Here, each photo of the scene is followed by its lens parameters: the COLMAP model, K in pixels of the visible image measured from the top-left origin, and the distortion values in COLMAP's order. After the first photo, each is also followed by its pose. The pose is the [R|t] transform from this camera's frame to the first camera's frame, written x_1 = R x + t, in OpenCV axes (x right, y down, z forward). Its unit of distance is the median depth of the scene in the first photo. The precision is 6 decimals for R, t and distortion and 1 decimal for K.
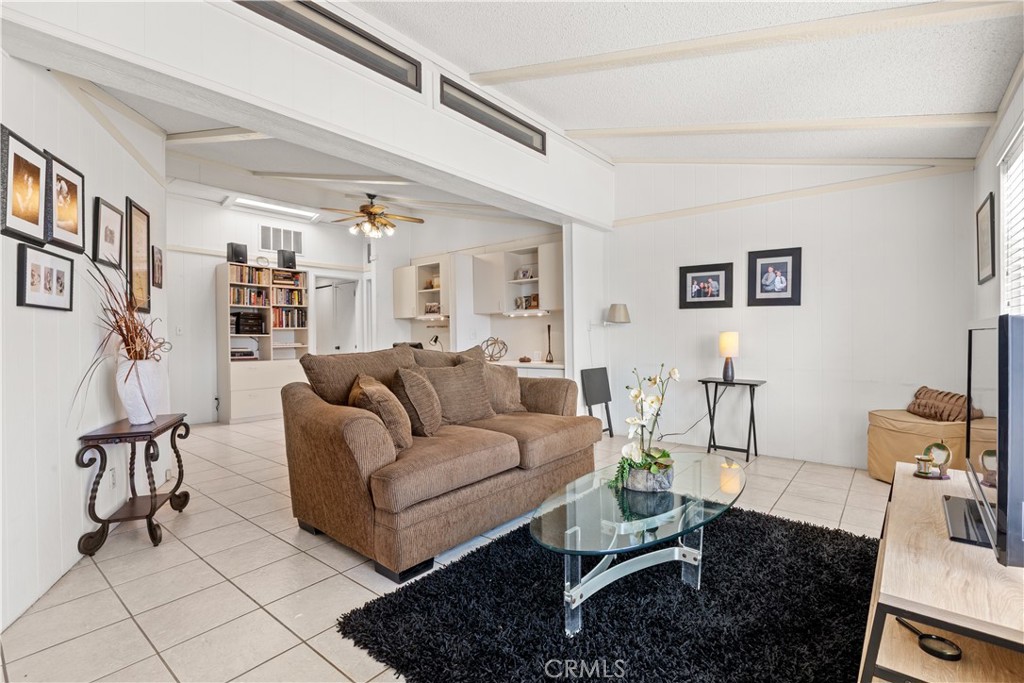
lens RADIAL K [[475.6, 0, 511.4], [0, 475.6, 347.7], [0, 0, 1]] dist [-0.022031, -0.000573]
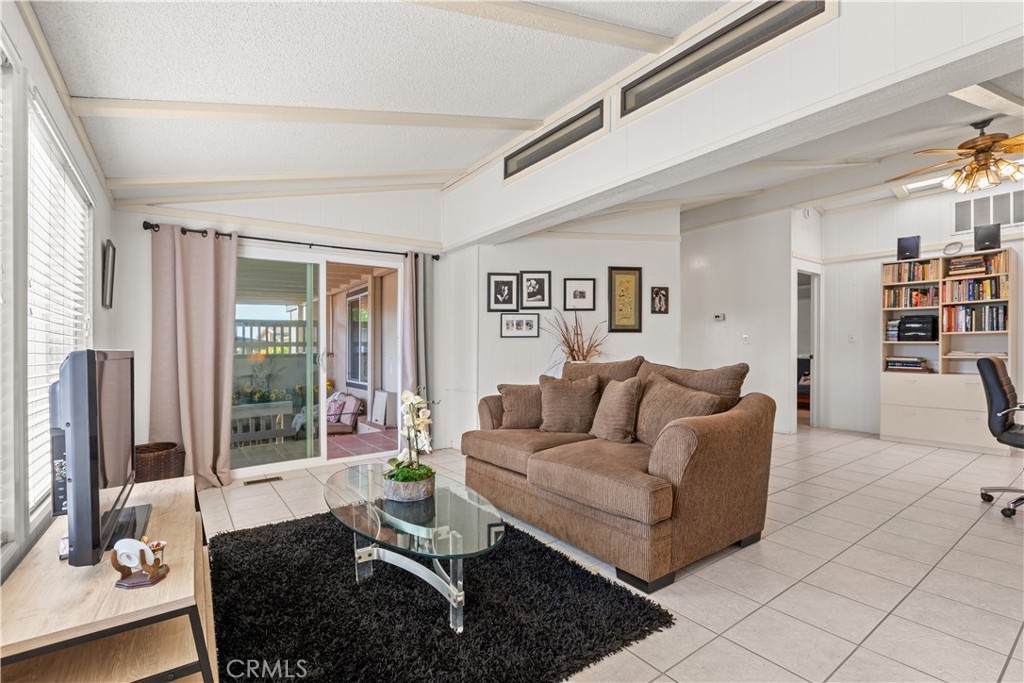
lens RADIAL K [[475.6, 0, 513.0], [0, 475.6, 342.1], [0, 0, 1]] dist [-0.022031, -0.000573]
pose [[-0.270053, 0.000571, -0.962845, 0.749516], [-0.009964, 0.999945, 0.003387, -0.038178], [0.962794, 0.010508, -0.270033, 0.904736]]
